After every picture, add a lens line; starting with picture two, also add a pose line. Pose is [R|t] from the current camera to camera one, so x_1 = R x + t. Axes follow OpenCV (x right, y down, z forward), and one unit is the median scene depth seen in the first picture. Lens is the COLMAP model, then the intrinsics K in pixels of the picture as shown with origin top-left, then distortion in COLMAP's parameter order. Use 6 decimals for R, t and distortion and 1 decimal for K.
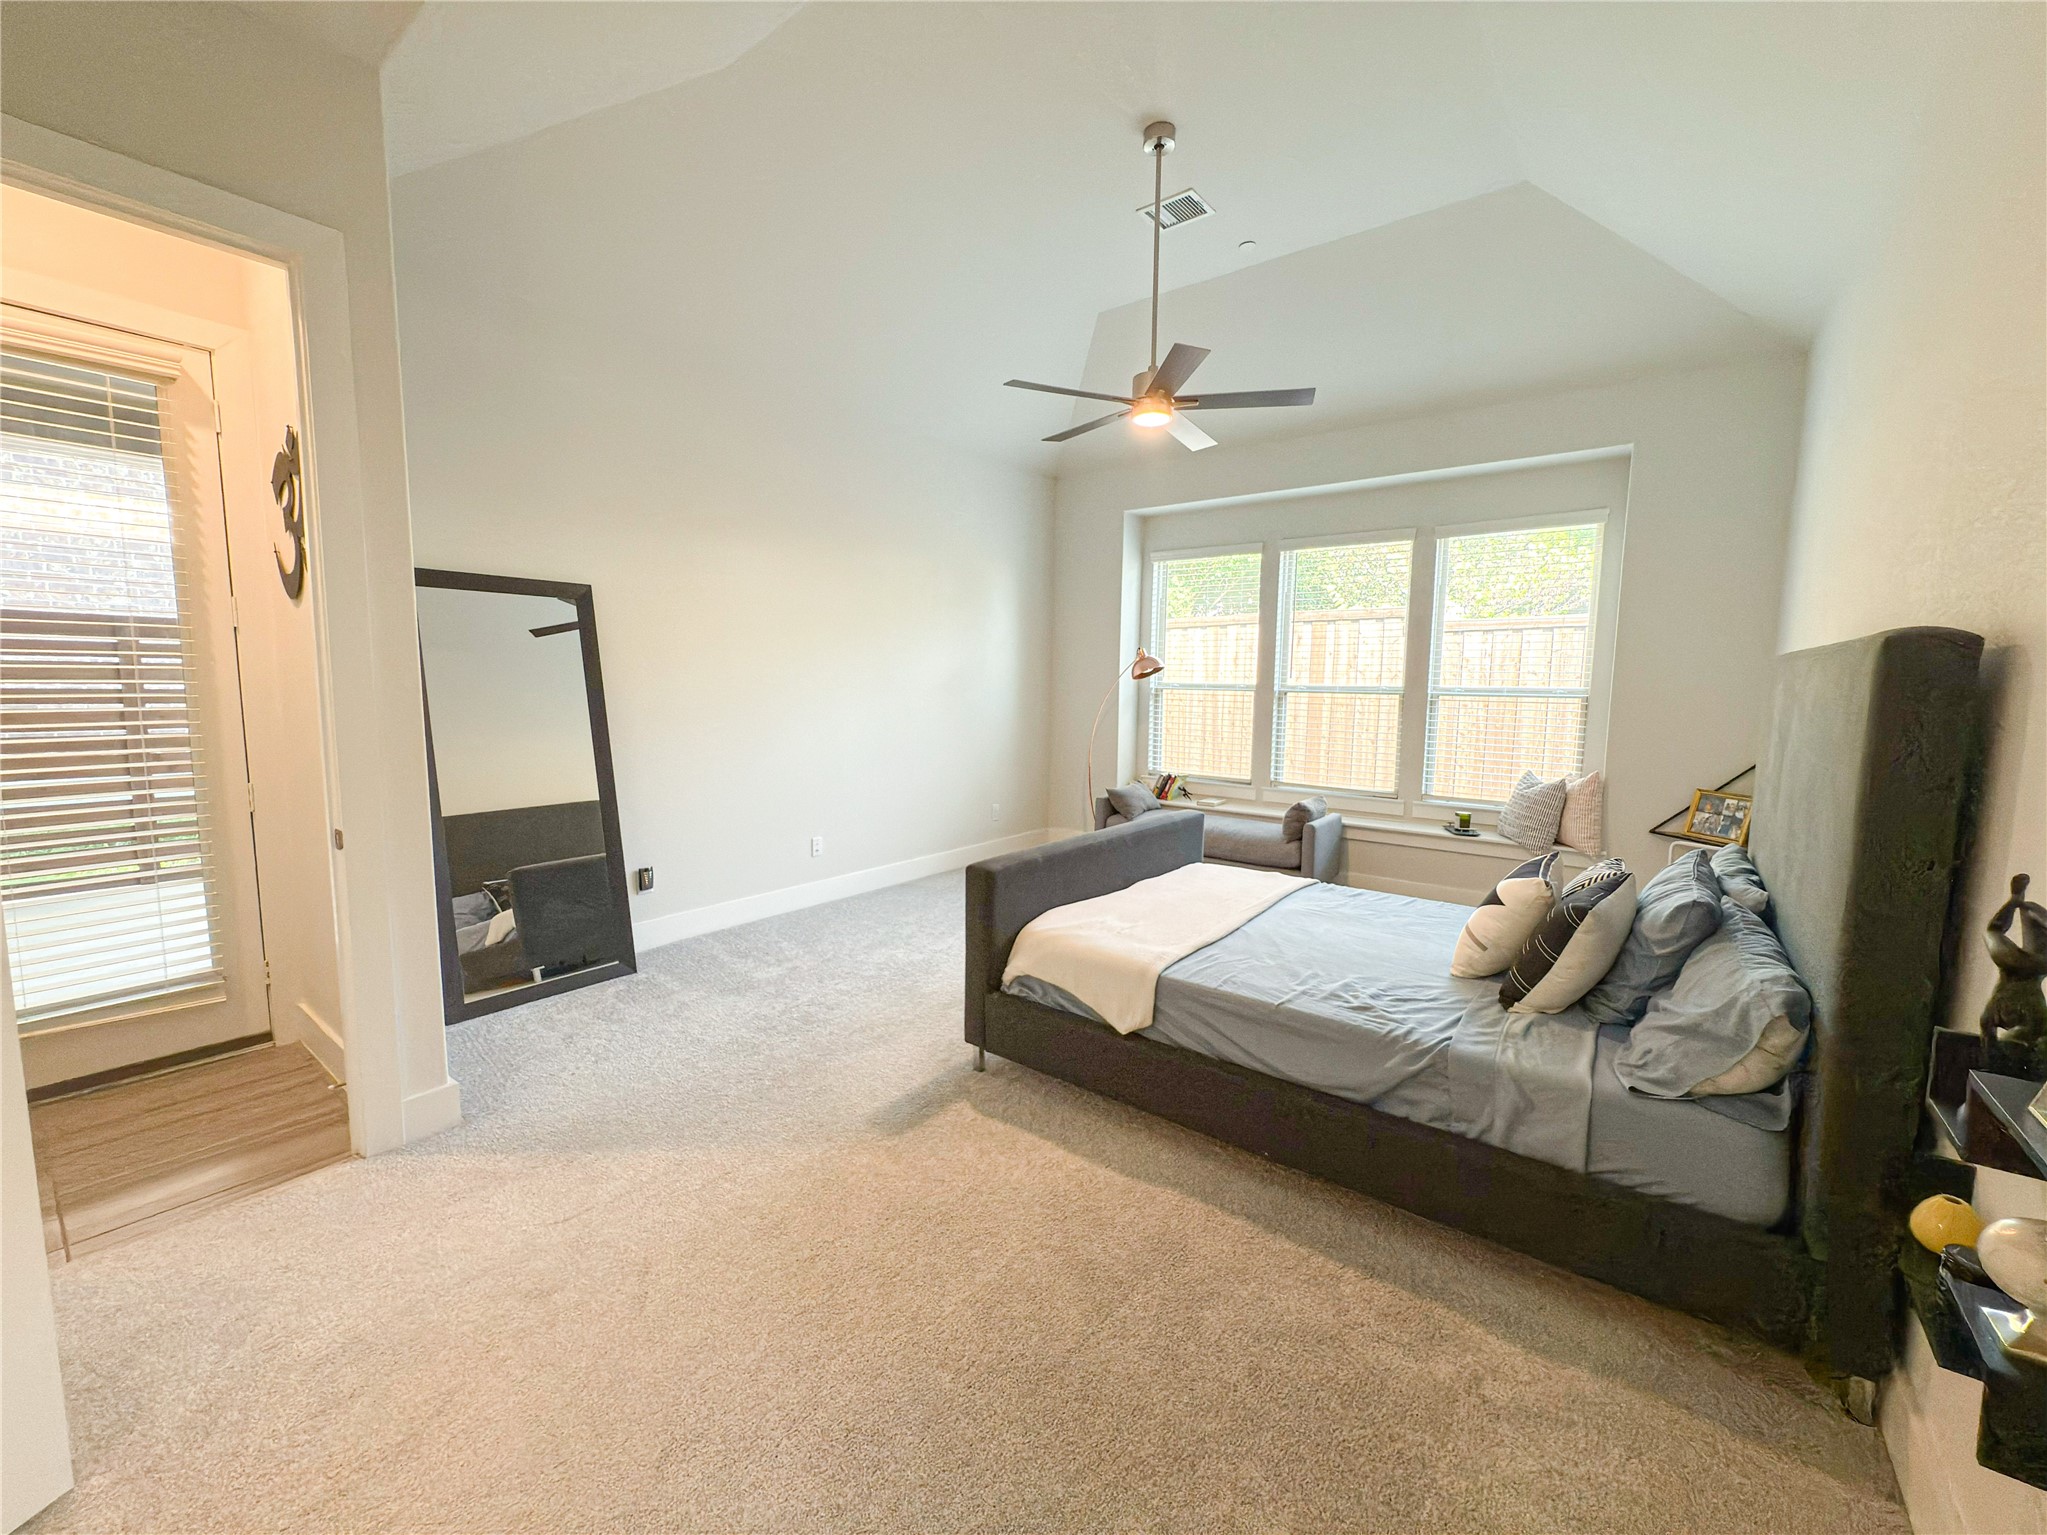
lens RADIAL K [[814.8, 0, 1023.5], [0, 814.8, 767.5], [0, 0, 1]] dist [0.002120, 0.000081]
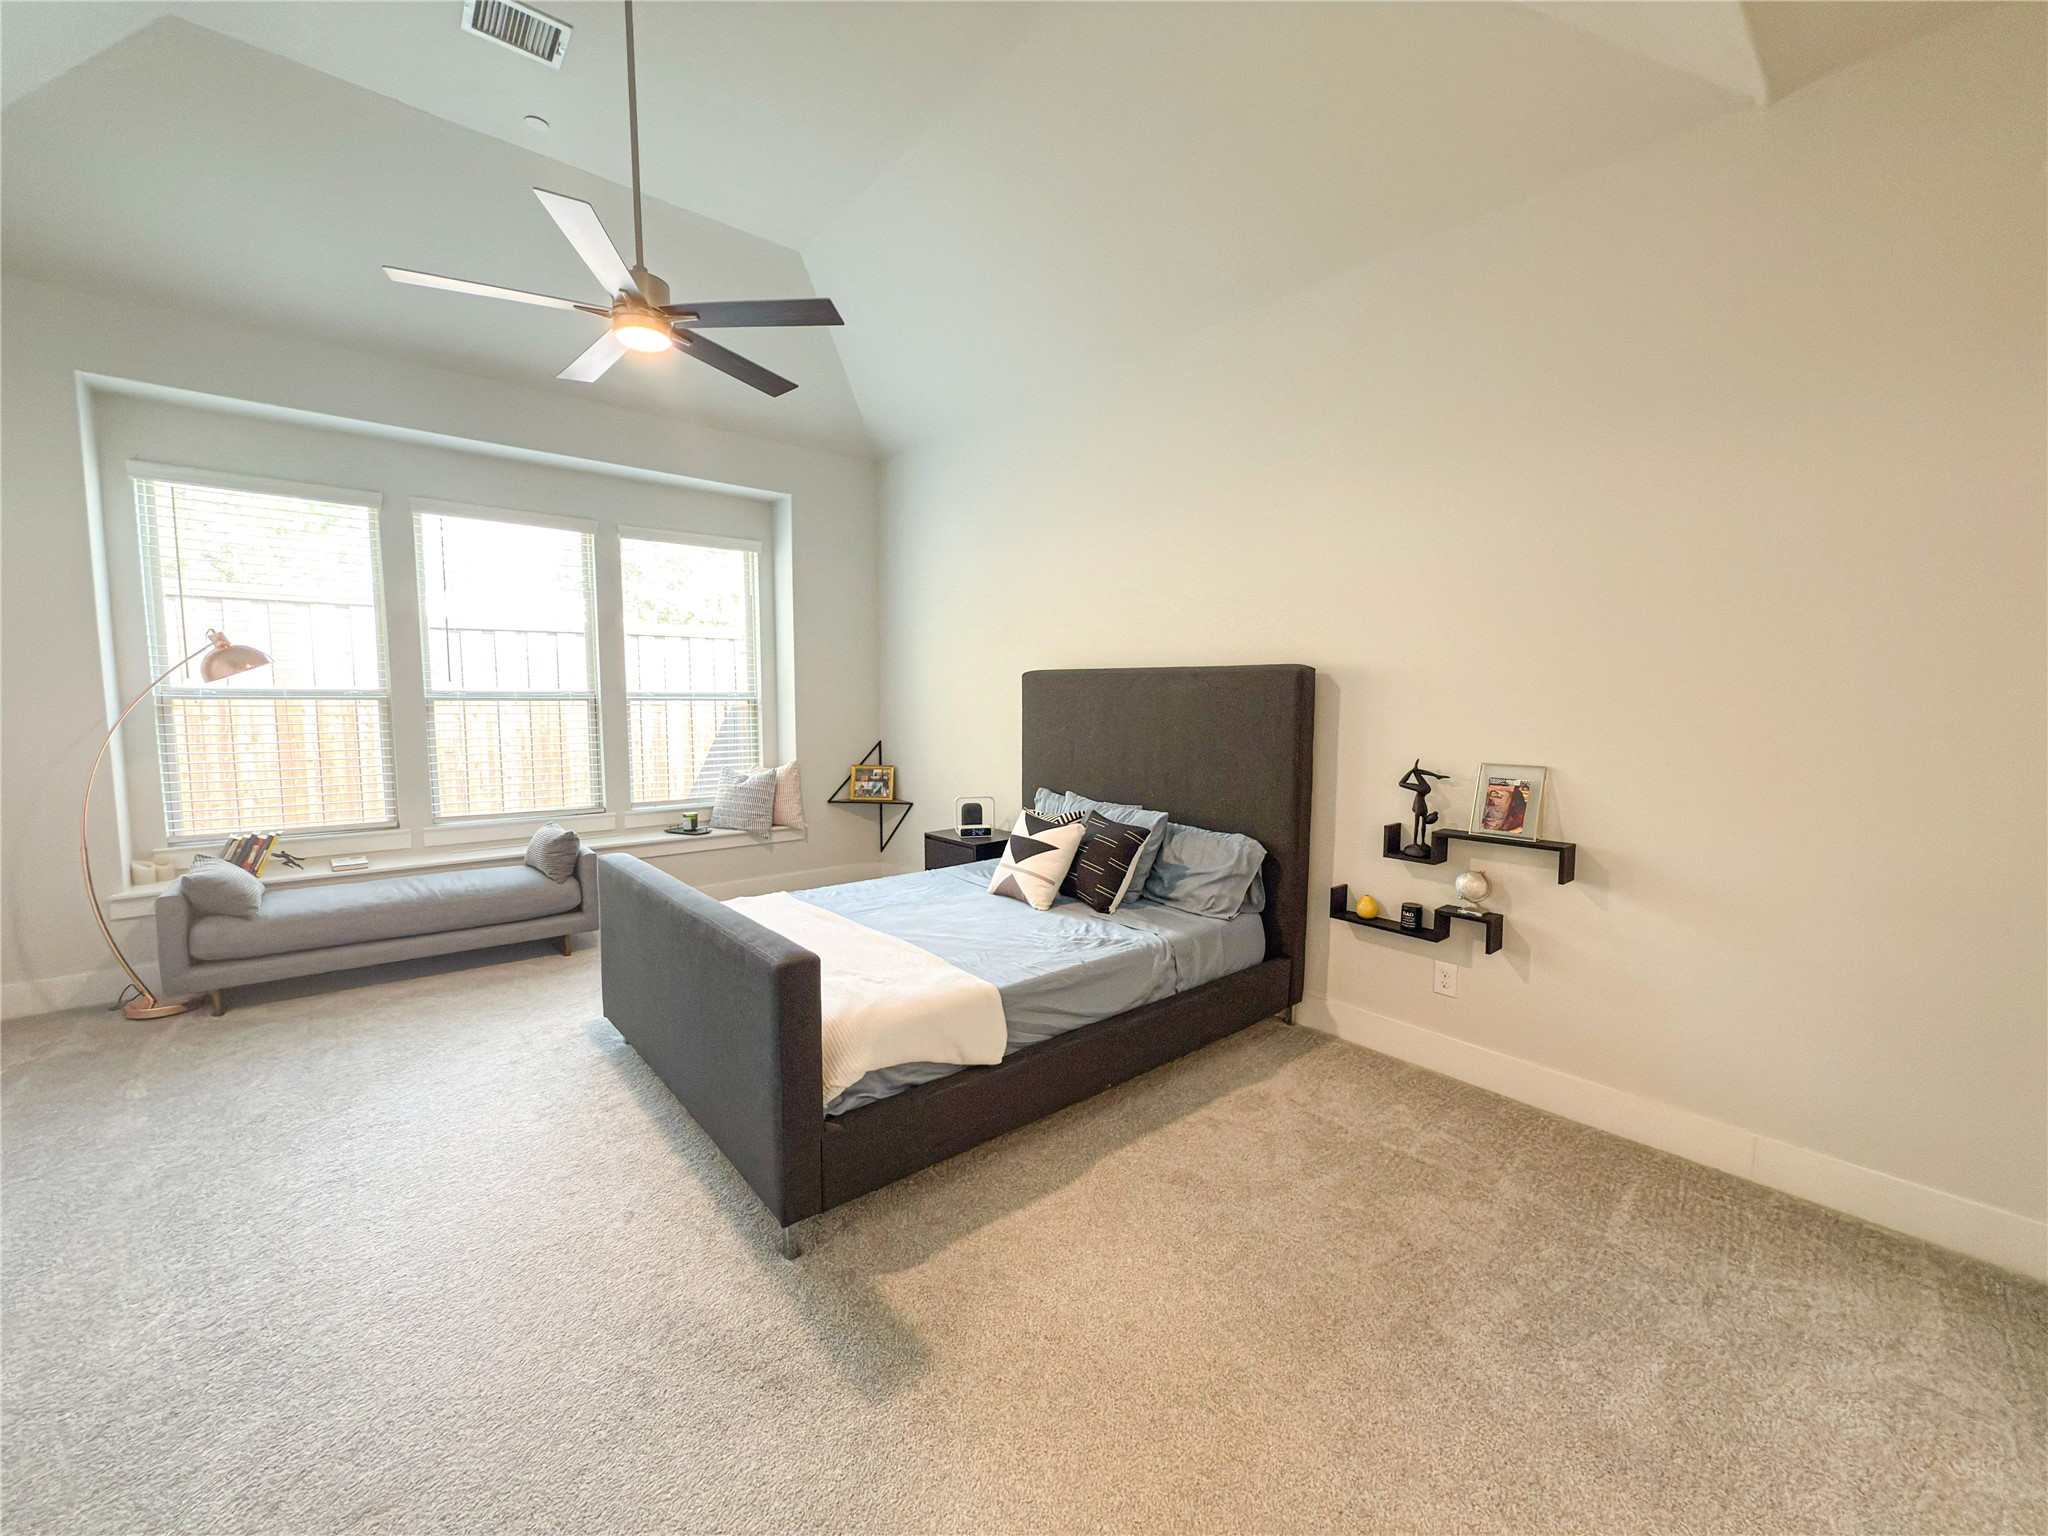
lens RADIAL K [[815.2, 0, 1024.0], [0, 815.2, 768.0], [0, 0, 1]] dist [0.002120, 0.000081]
pose [[0.211983, -0.100431, 0.972099, -0.433391], [0.100919, 0.991637, 0.080443, -0.048957], [-0.972049, 0.081051, 0.220345, 0.422254]]
